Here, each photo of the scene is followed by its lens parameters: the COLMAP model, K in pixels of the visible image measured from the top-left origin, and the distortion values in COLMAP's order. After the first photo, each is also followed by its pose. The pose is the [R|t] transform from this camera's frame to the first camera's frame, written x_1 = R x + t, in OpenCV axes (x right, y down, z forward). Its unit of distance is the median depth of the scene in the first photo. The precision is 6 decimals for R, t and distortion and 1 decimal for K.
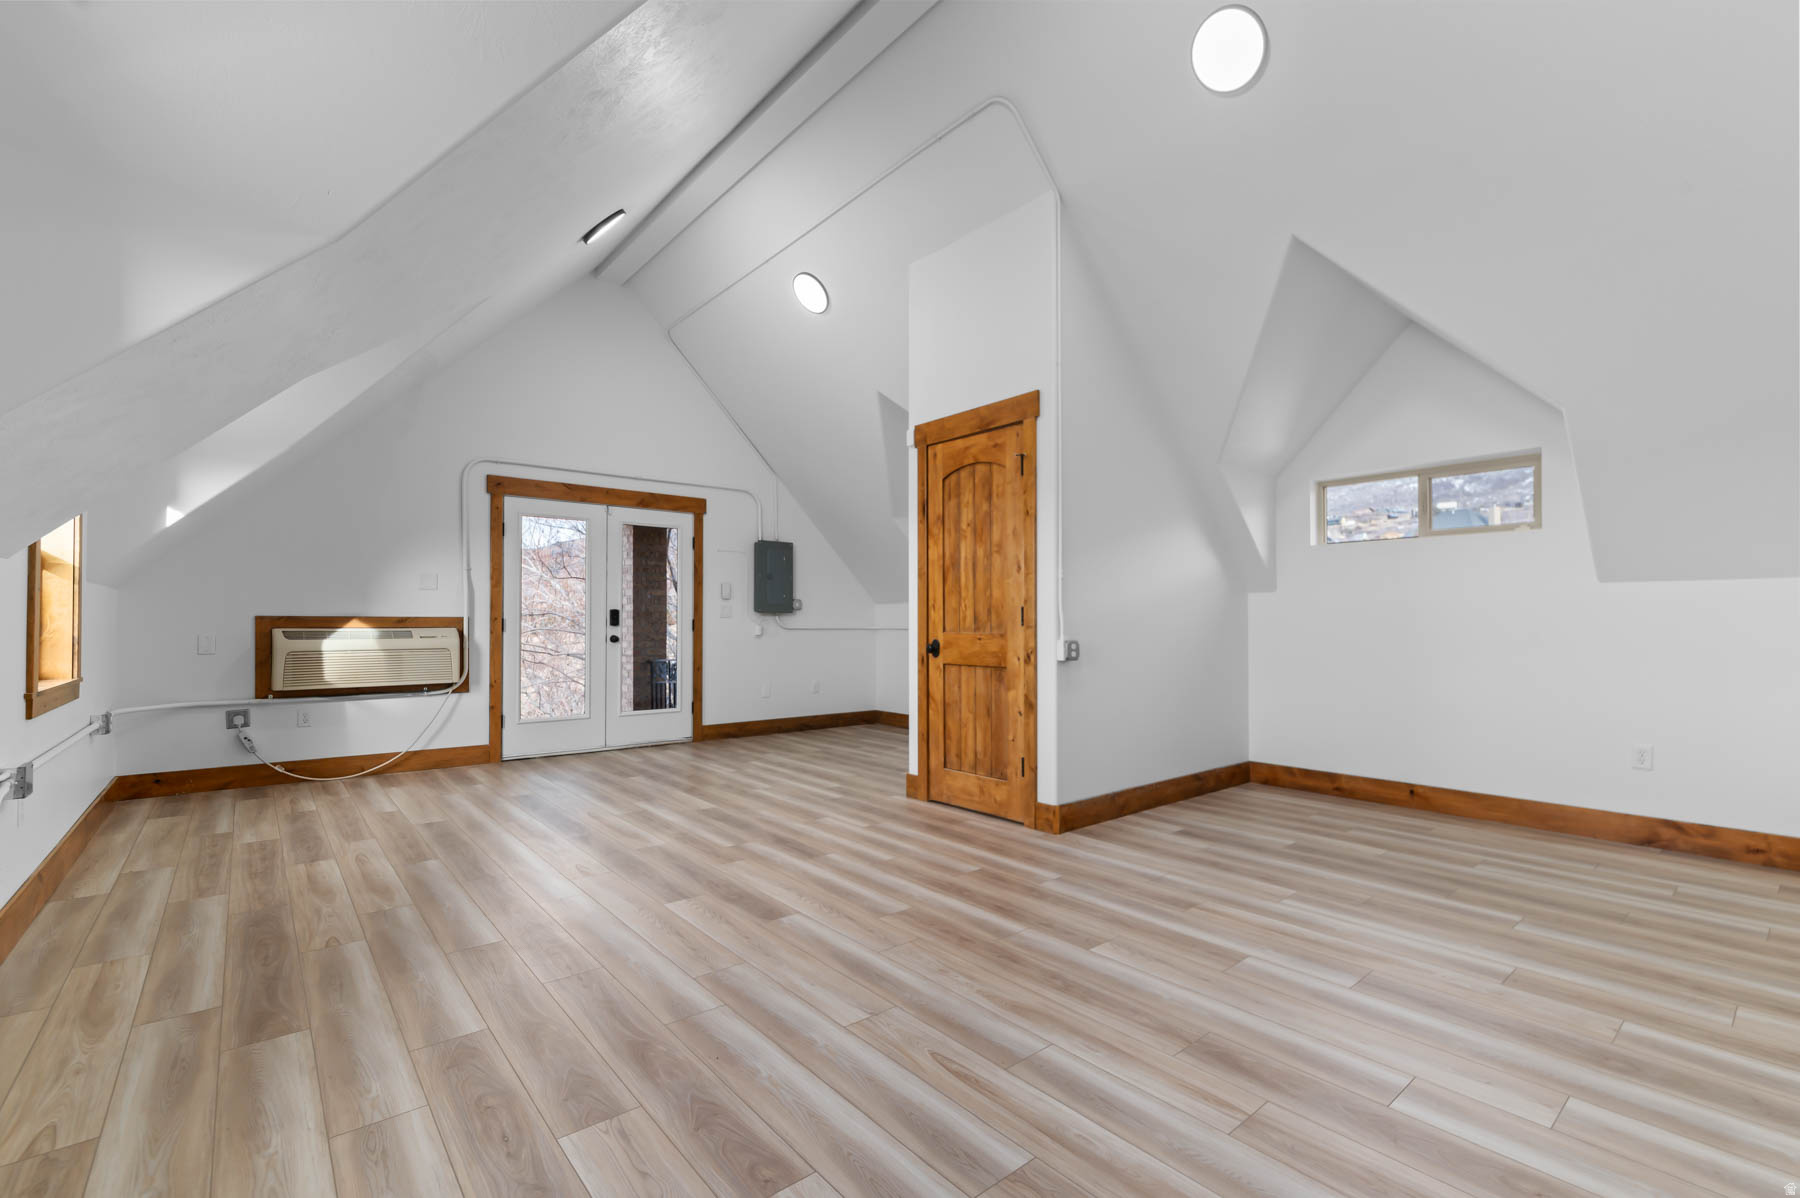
lens RADIAL K [[807.3, 0, 903.1], [0, 807.3, 610.4], [0, 0, 1]] dist [-0.000467, -0.000279]
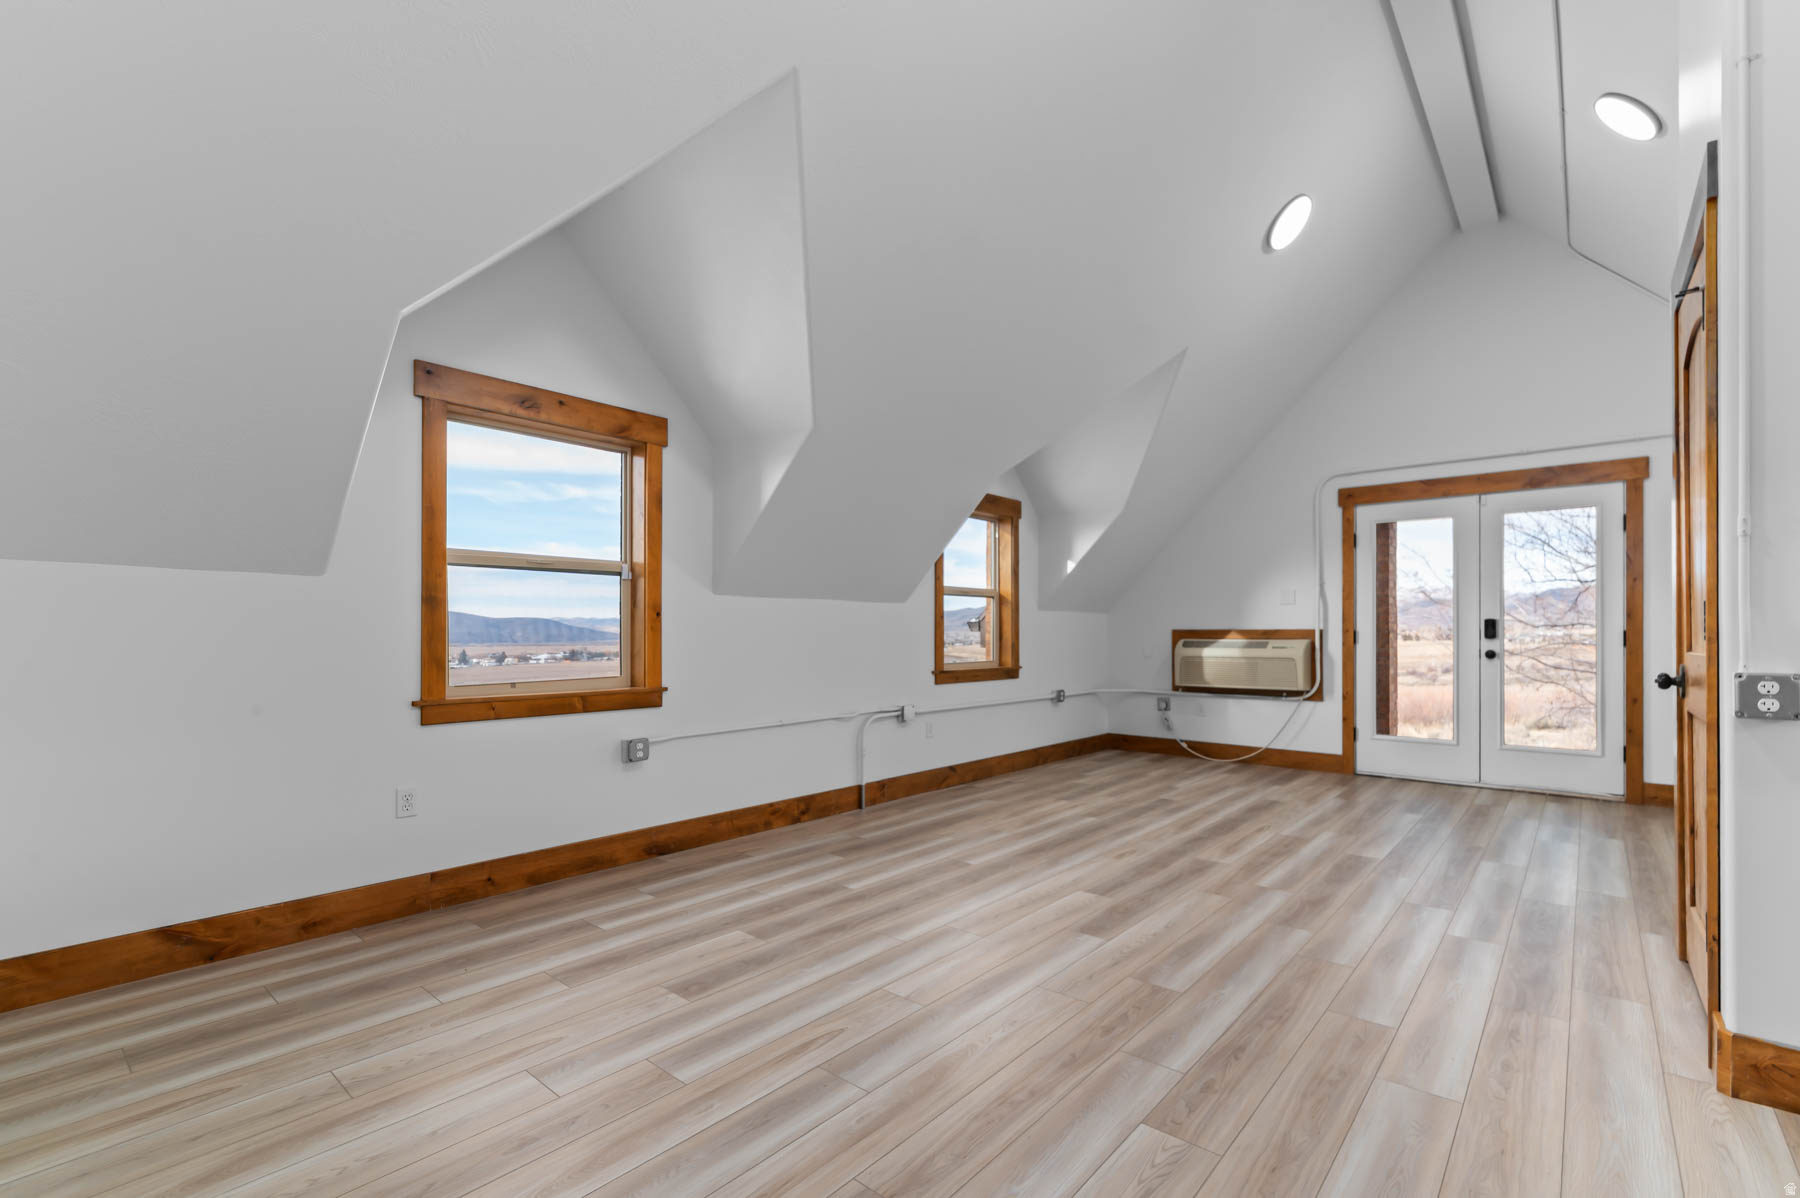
lens RADIAL K [[772.7, 0, 903.0], [0, 772.7, 631.4], [0, 0, 1]] dist [0.001327, 0.000105]
pose [[0.161595, -0.003584, -0.986851, 0.400034], [0.014512, 0.999894, -0.001255, 0.004834], [0.986750, -0.014118, 0.161630, 0.339114]]
